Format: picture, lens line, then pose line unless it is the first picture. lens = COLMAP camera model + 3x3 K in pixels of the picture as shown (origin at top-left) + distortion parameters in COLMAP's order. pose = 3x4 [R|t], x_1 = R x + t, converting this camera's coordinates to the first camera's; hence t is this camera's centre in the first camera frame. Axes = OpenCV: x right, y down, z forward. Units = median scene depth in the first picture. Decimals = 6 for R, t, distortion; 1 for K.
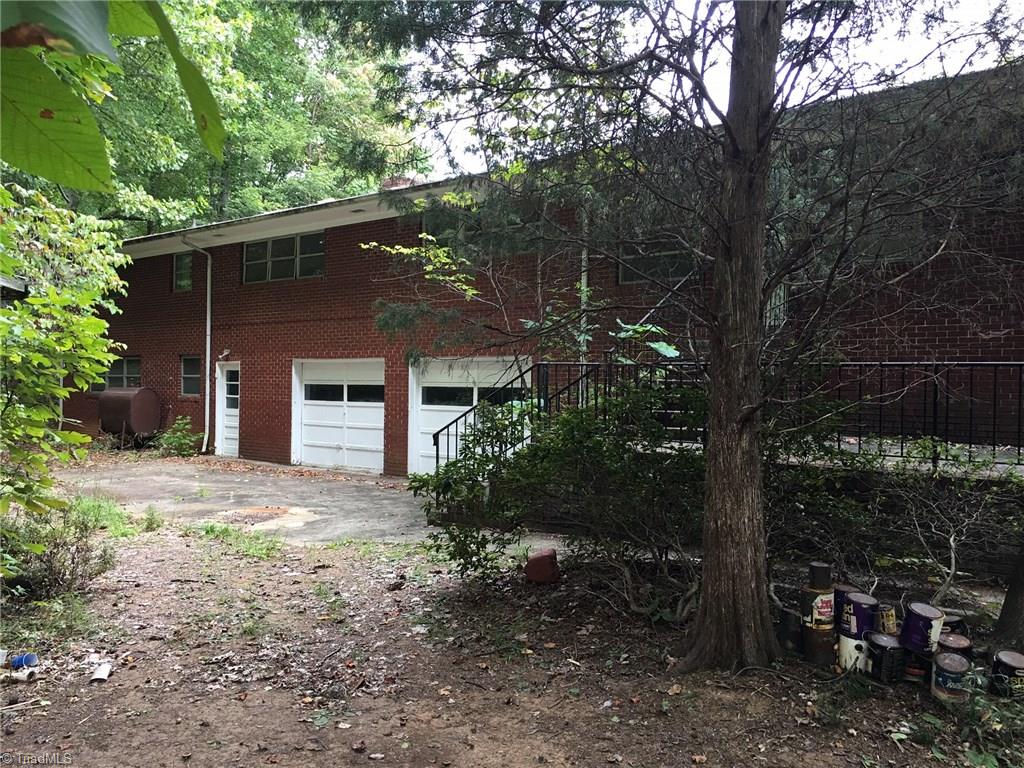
lens RADIAL K [[872.0, 0, 509.9], [0, 872.0, 387.3], [0, 0, 1]] dist [0.074365, -0.077621]
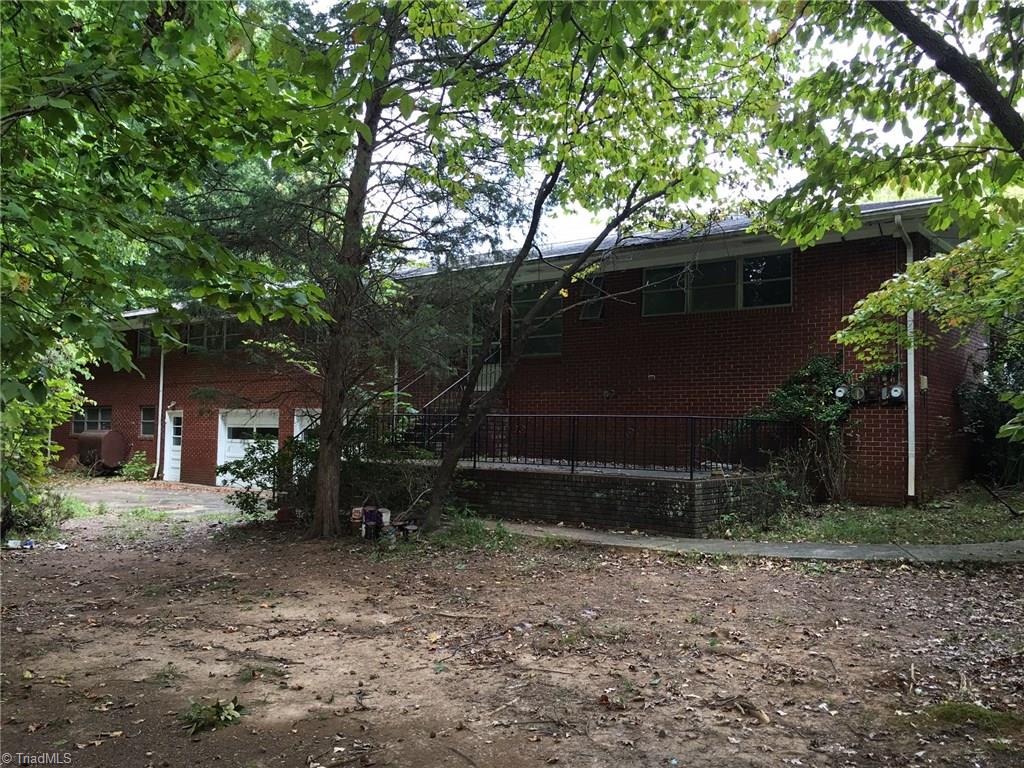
lens RADIAL K [[872.0, 0, 514.7], [0, 872.0, 380.0], [0, 0, 1]] dist [0.074365, -0.077621]
pose [[0.999890, 0.007677, 0.012707, 0.186372], [-0.006852, 0.997943, -0.063744, 0.006552], [-0.013171, 0.063650, 0.997885, -0.366513]]
